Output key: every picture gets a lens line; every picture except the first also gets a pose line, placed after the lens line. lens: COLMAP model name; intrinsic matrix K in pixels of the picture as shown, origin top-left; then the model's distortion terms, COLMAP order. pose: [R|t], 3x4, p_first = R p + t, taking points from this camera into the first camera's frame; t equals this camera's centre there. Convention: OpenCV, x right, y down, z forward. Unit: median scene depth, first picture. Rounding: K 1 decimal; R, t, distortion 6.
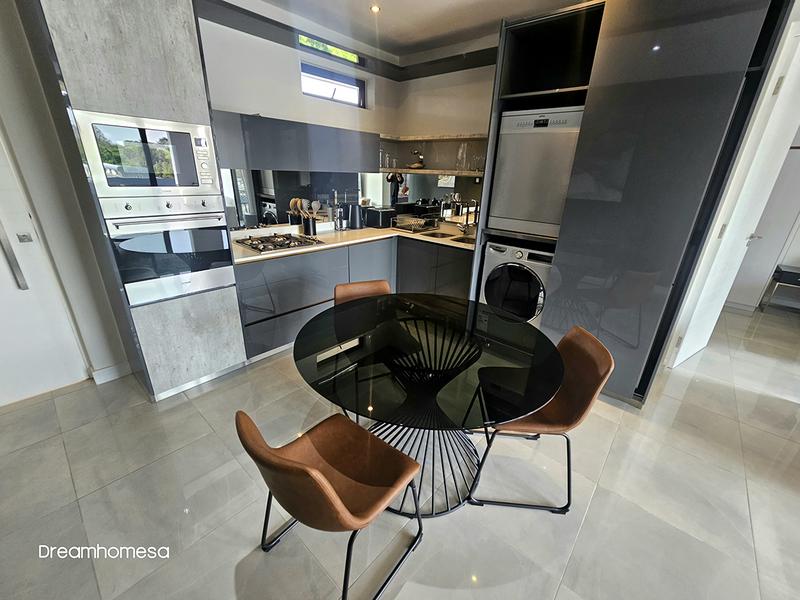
lens RADIAL K [[326.1, 0, 398.9], [0, 326.1, 301.6], [0, 0, 1]] dist [0.001642, 0.000529]
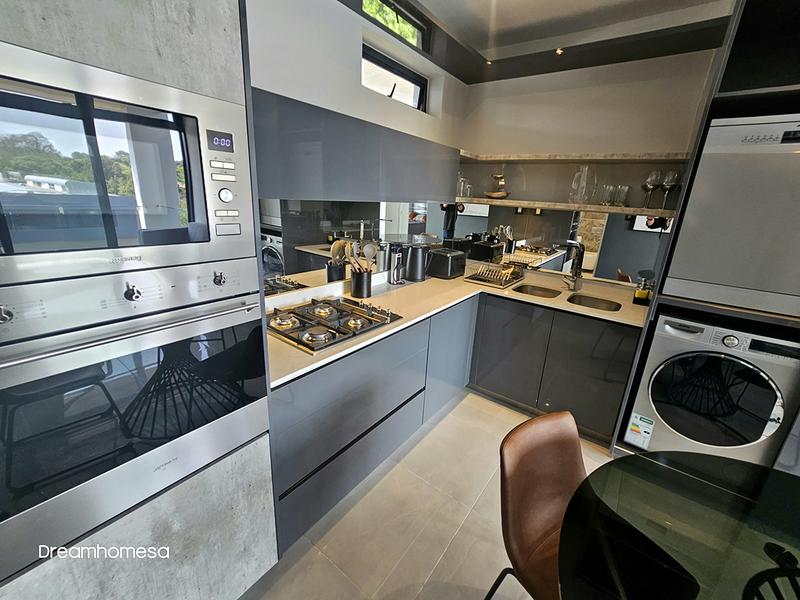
lens RADIAL K [[326.1, 0, 403.2], [0, 326.1, 294.8], [0, 0, 1]] dist [0.001642, 0.000529]
pose [[0.994699, -0.007249, 0.102576, -0.252679], [0.015156, 0.996953, -0.076513, -0.153948], [-0.101709, 0.077662, 0.991778, 0.347269]]
